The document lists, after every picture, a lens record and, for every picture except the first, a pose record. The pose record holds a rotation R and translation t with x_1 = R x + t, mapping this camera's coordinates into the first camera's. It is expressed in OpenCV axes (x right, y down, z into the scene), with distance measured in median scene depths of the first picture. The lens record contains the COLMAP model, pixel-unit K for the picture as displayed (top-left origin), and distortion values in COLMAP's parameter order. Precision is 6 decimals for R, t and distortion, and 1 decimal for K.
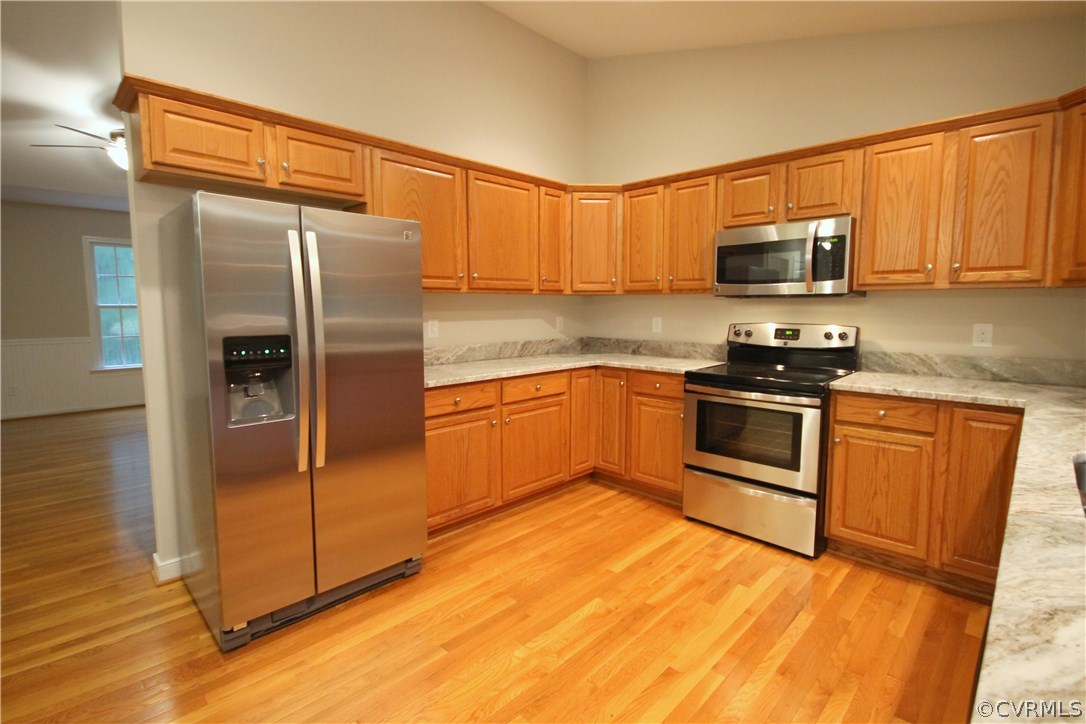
lens RADIAL K [[496.9, 0, 549.9], [0, 496.9, 356.2], [0, 0, 1]] dist [0.000600, -0.001183]
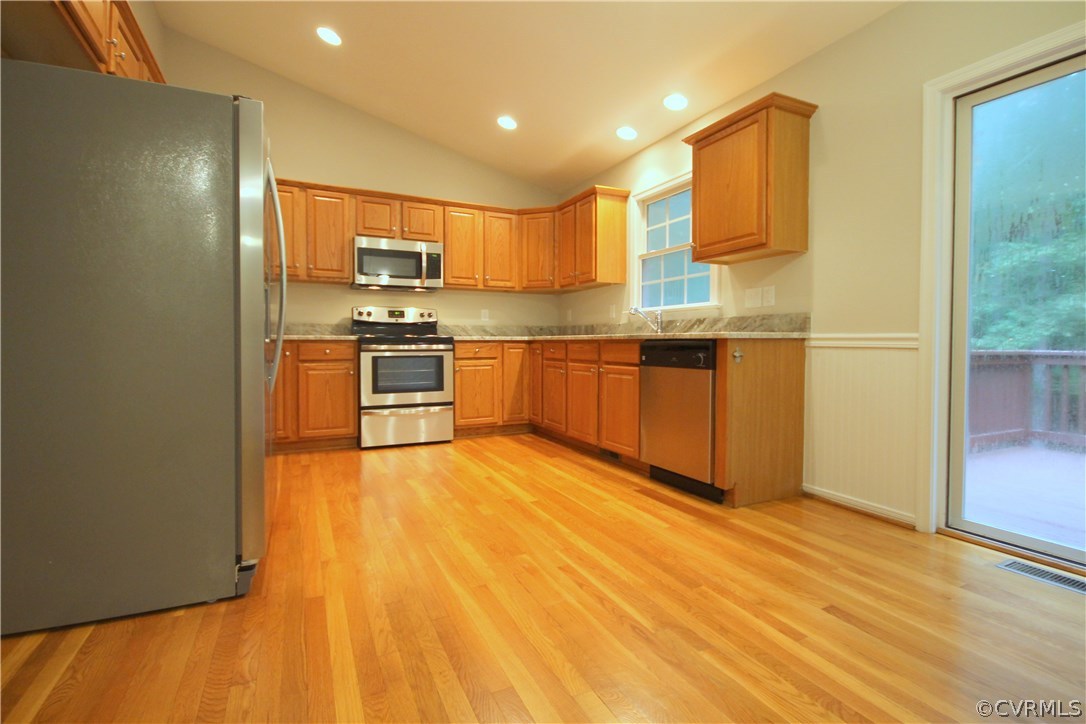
lens RADIAL K [[496.9, 0, 529.2], [0, 496.9, 355.4], [0, 0, 1]] dist [0.000600, -0.001183]
pose [[0.372942, -0.025126, 0.927515, -0.825000], [0.083982, 0.996444, -0.006775, 0.133013], [-0.924046, 0.080421, 0.373726, 0.093655]]
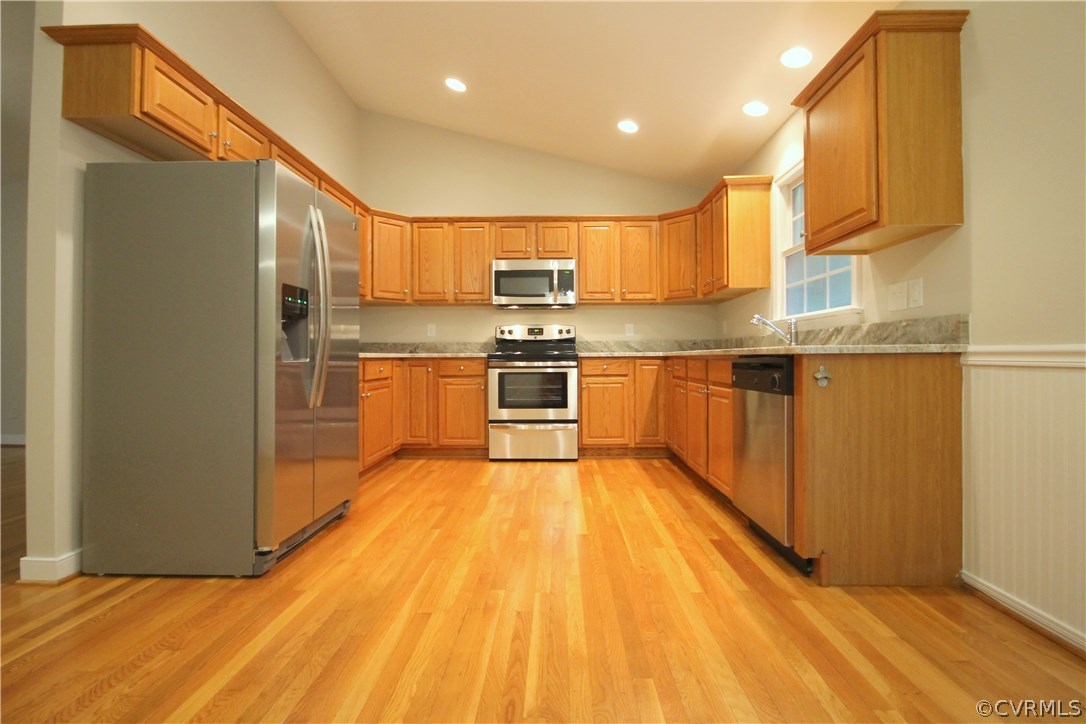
lens RADIAL K [[496.9, 0, 538.3], [0, 496.9, 355.6], [0, 0, 1]] dist [0.000600, -0.001183]
pose [[0.747312, -0.001988, 0.664470, -0.584423], [0.066131, 0.995253, -0.071398, 0.151771], [-0.661174, 0.097298, 0.743897, -0.153414]]
